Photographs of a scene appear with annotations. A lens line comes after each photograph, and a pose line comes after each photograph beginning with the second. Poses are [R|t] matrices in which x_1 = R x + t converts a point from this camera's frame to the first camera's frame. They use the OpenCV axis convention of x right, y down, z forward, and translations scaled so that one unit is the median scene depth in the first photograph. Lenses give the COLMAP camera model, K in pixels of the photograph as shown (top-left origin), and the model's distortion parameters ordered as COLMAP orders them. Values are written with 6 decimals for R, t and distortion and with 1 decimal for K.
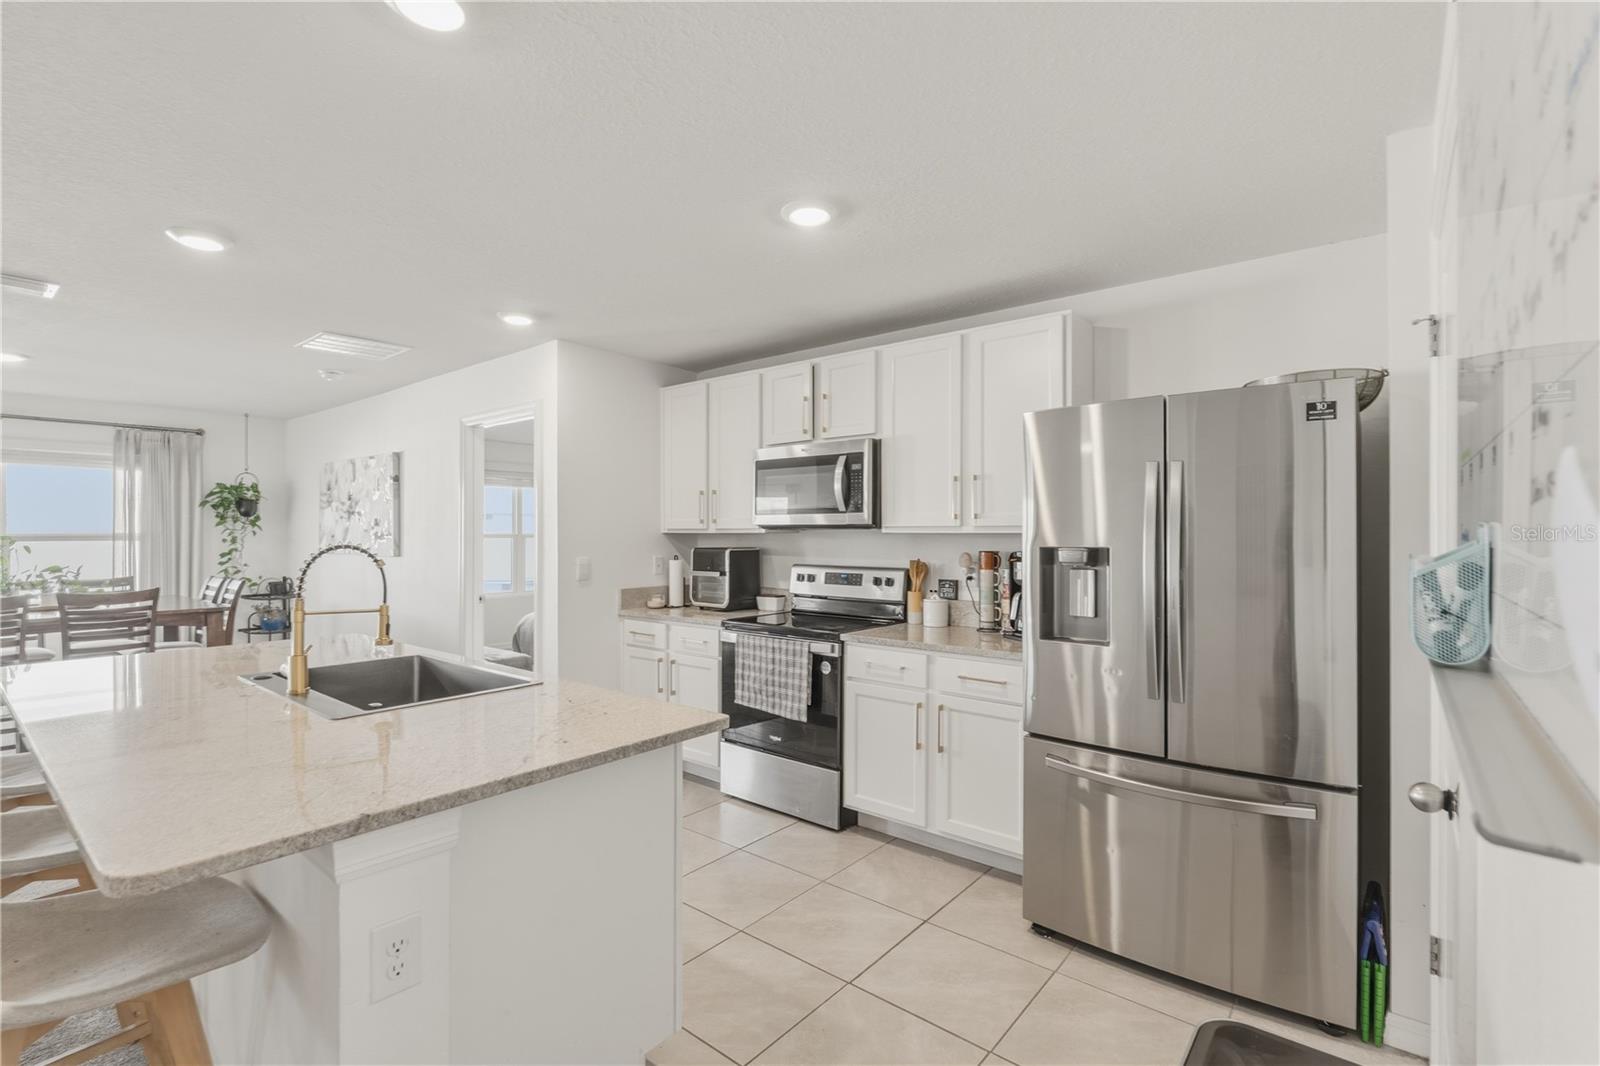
lens RADIAL K [[732.2, 0, 804.3], [0, 732.2, 534.5], [0, 0, 1]] dist [-0.002221, 0.001011]
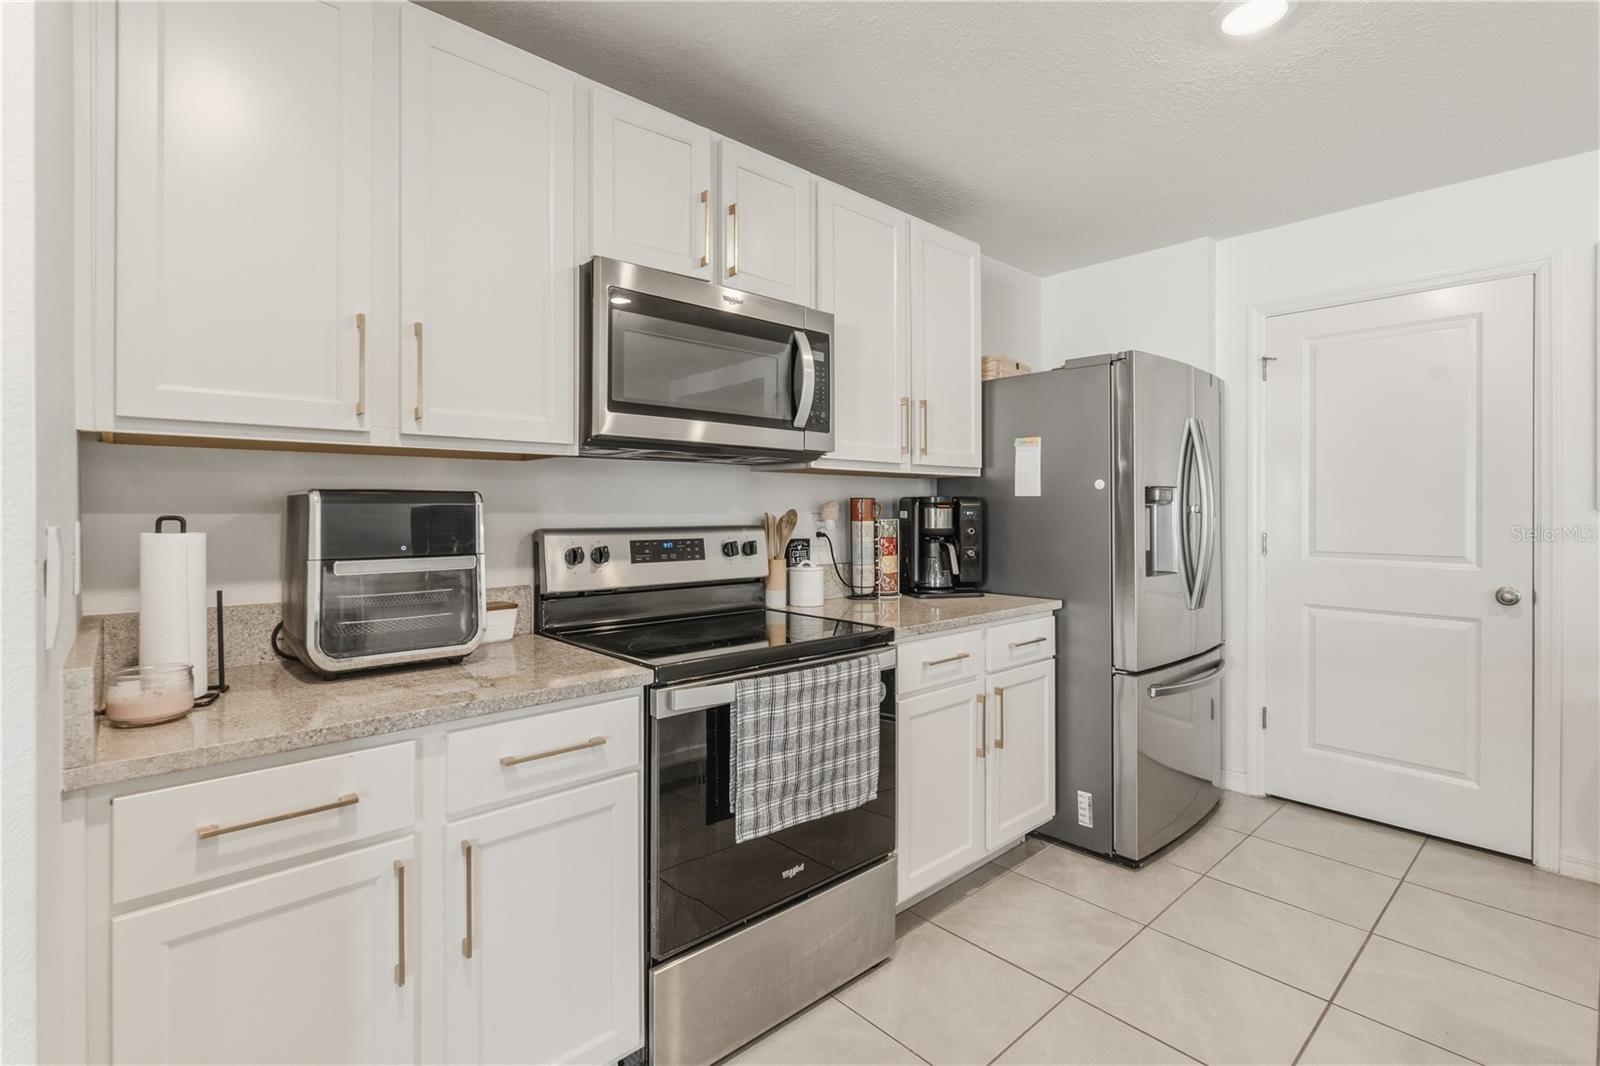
lens RADIAL K [[732.2, 0, 800.2], [0, 732.2, 516.4], [0, 0, 1]] dist [-0.002221, 0.001011]
pose [[0.151958, -0.010697, 0.988329, -0.517062], [0.002005, 0.999943, 0.010514, 0.033023], [-0.988385, 0.000384, 0.151971, 0.905491]]
